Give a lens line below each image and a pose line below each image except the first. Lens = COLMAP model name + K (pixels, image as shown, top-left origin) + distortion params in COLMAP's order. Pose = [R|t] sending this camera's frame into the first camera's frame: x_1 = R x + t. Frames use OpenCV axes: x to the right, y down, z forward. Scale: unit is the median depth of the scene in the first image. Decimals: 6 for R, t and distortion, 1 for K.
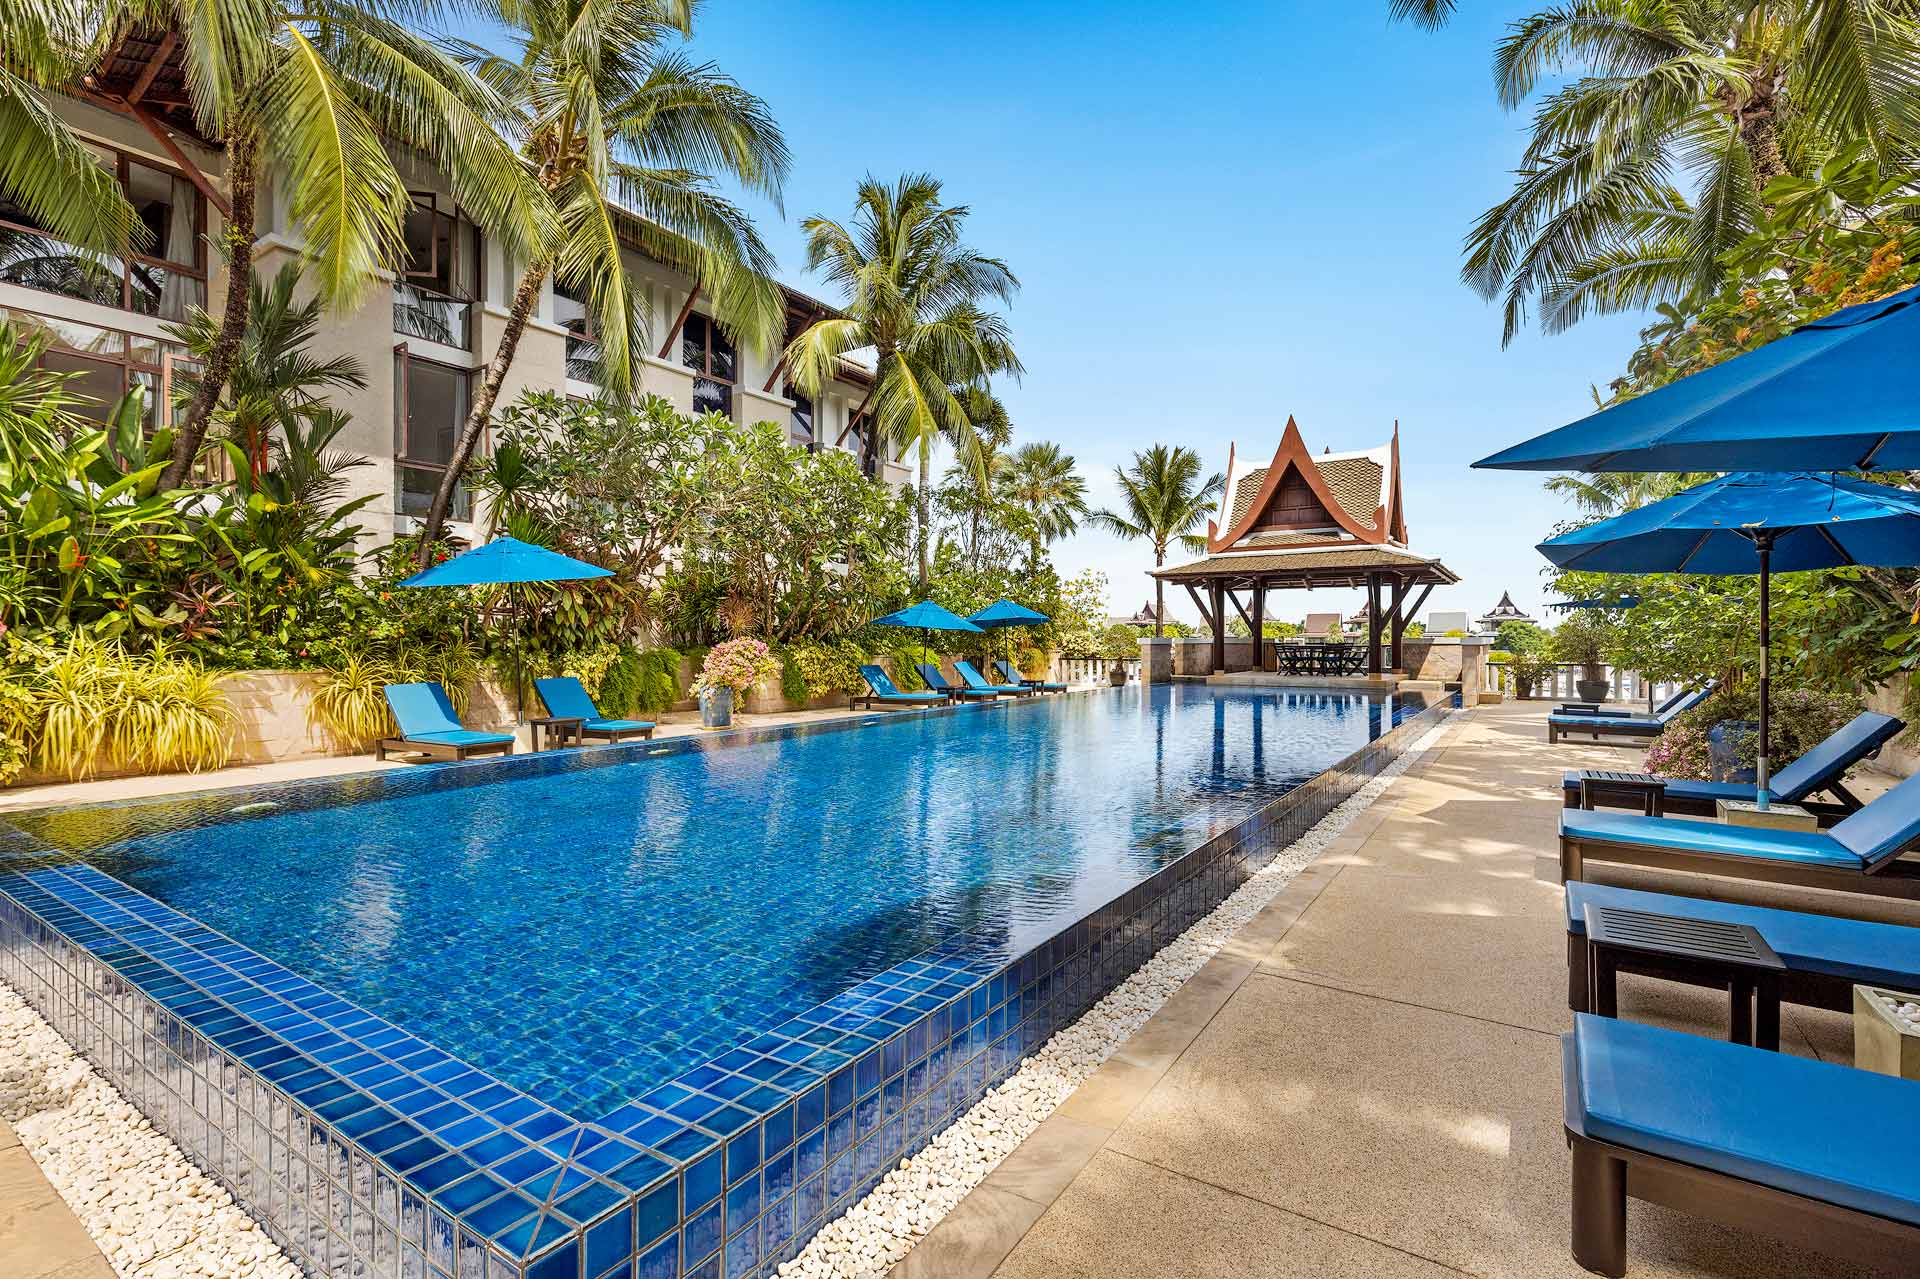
lens RADIAL K [[866.7, 0, 968.5], [0, 866.7, 642.2], [0, 0, 1]] dist [0.005126, -0.002629]
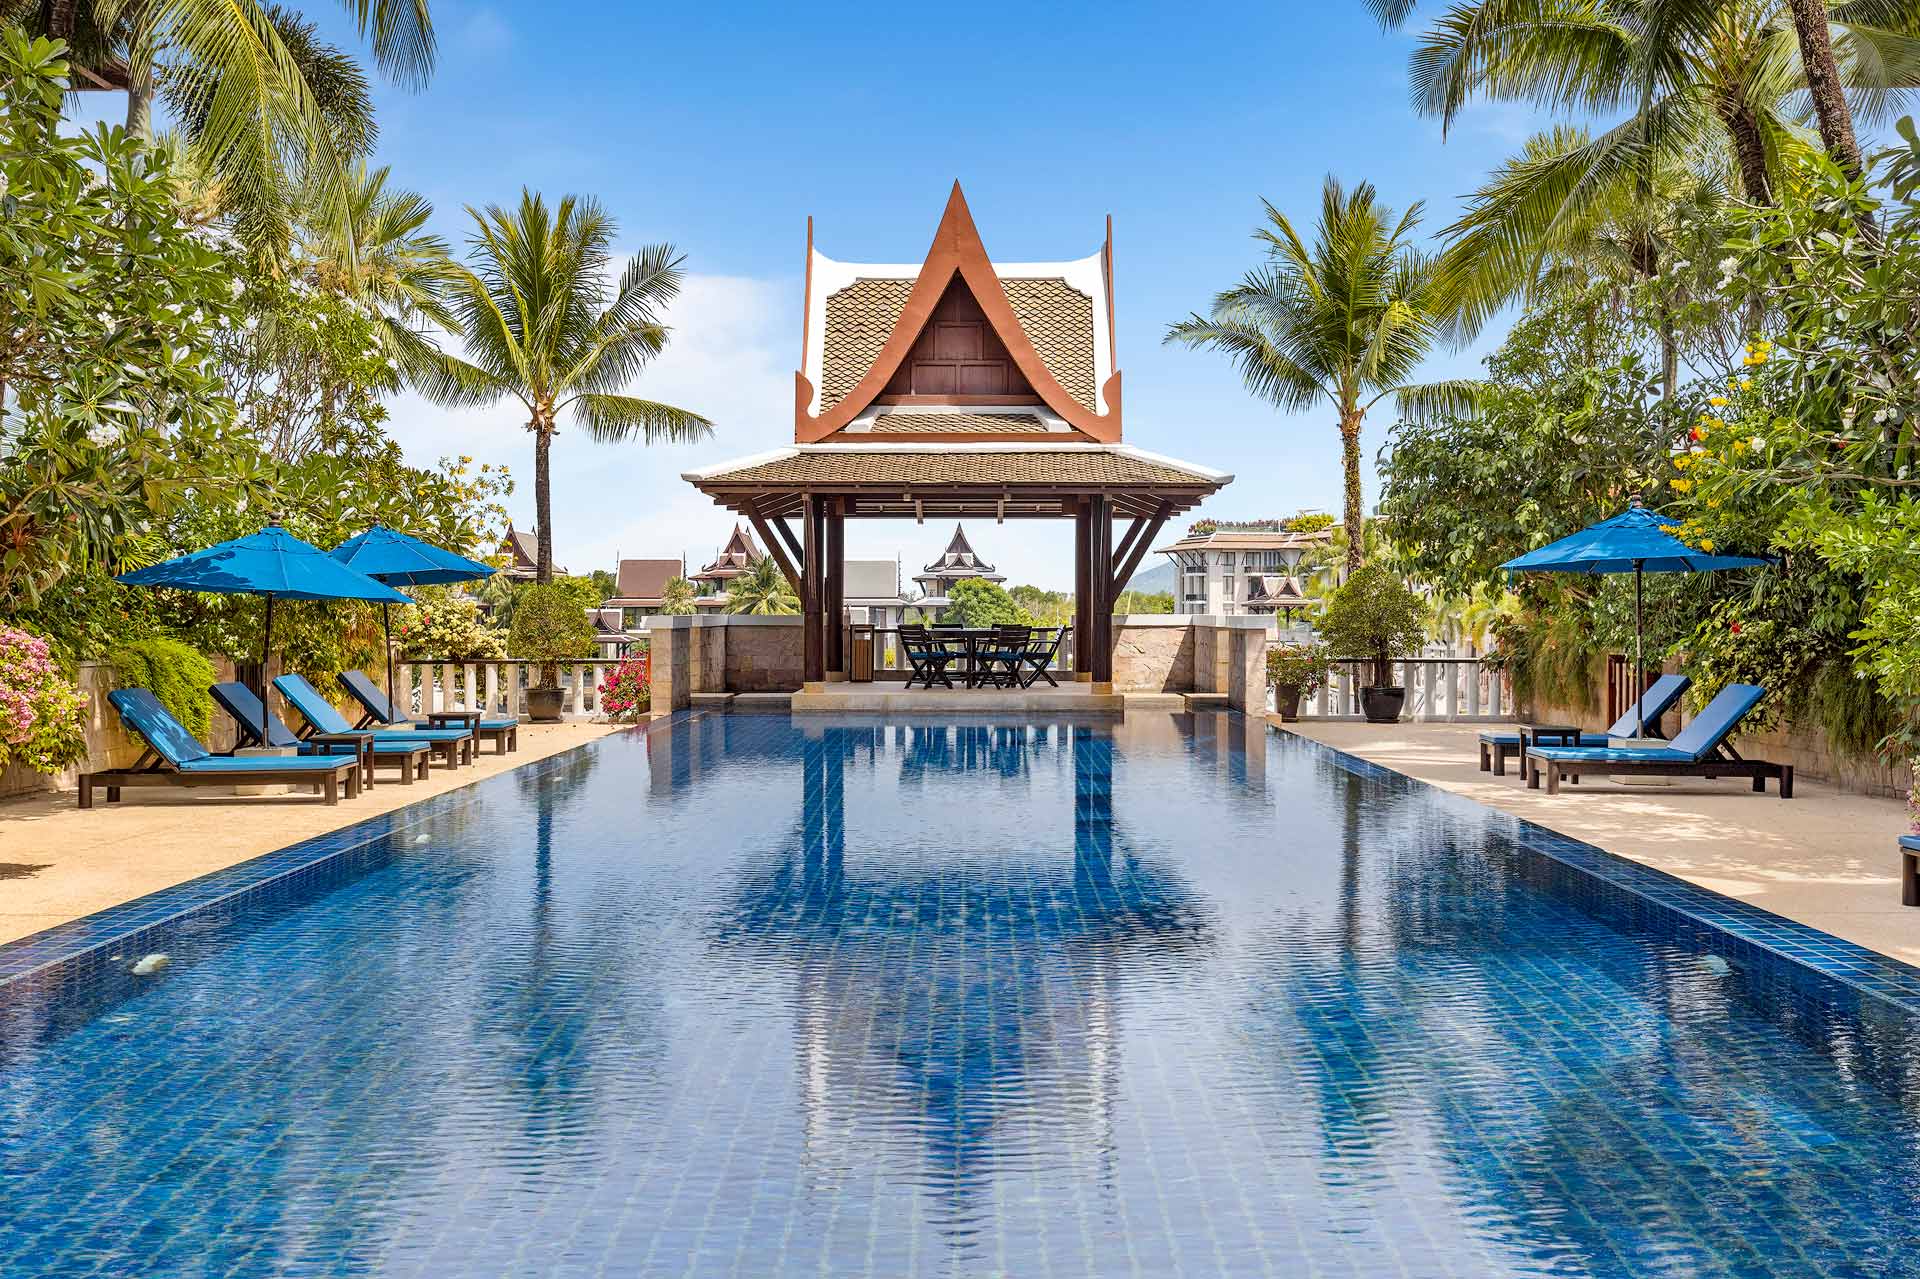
lens RADIAL K [[1866.3, 0, 964.1], [0, 1866.3, 629.3], [0, 0, 1]] dist [0.009665, 0.000000]
pose [[0.834081, -0.003956, 0.551627, -0.228145], [0.000062, 0.999975, 0.007077, -0.005291], [-0.551641, -0.005869, 0.834061, 0.081062]]
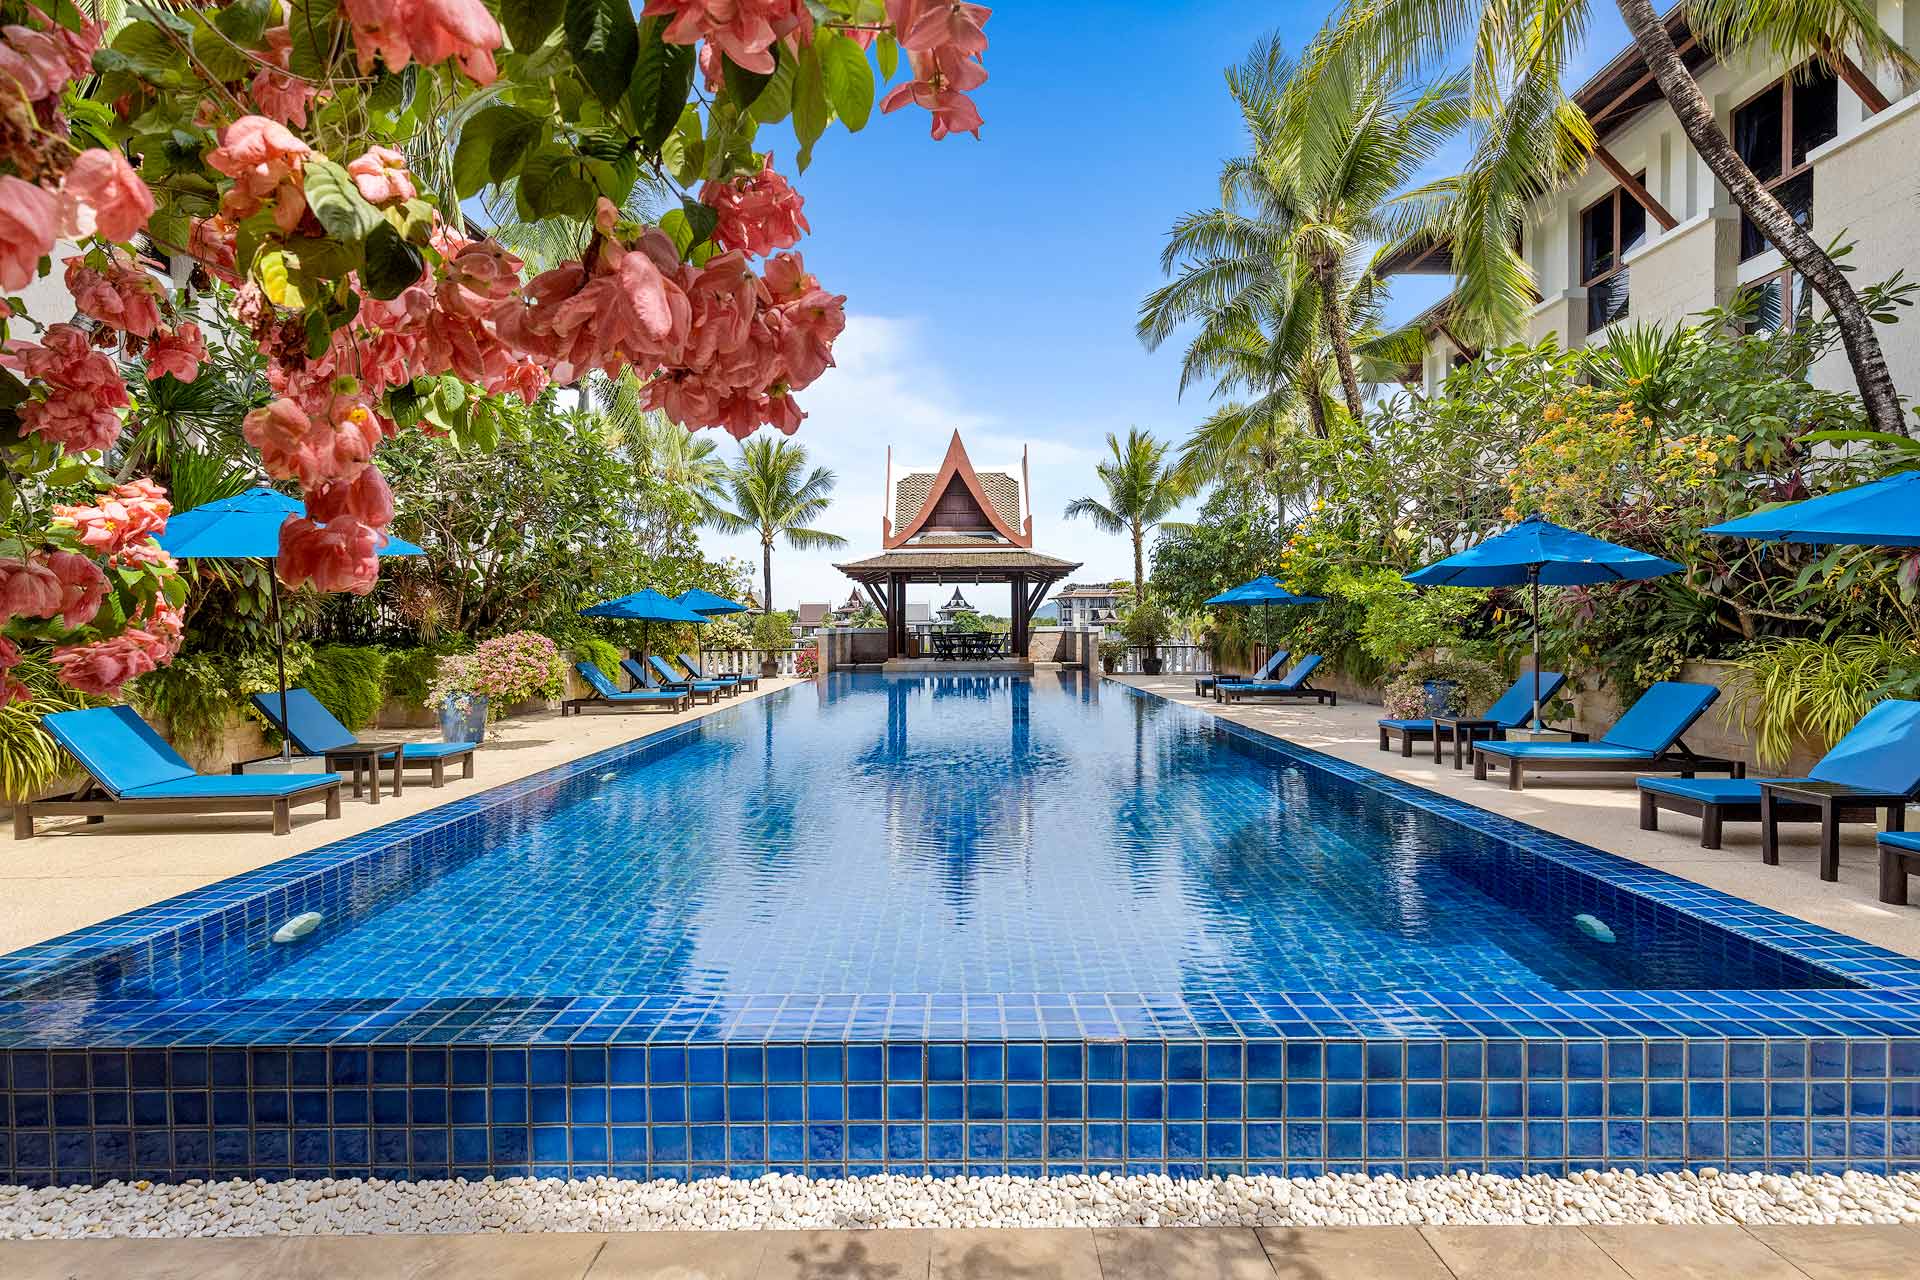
lens RADIAL K [[866.7, 0, 961.3], [0, 866.7, 635.4], [0, 0, 1]] dist [0.005126, -0.002629]
pose [[0.833064, -0.009852, 0.553089, -0.240098], [0.007417, 0.999950, 0.006642, -0.002674], [-0.553127, -0.001431, 0.833096, 0.065781]]
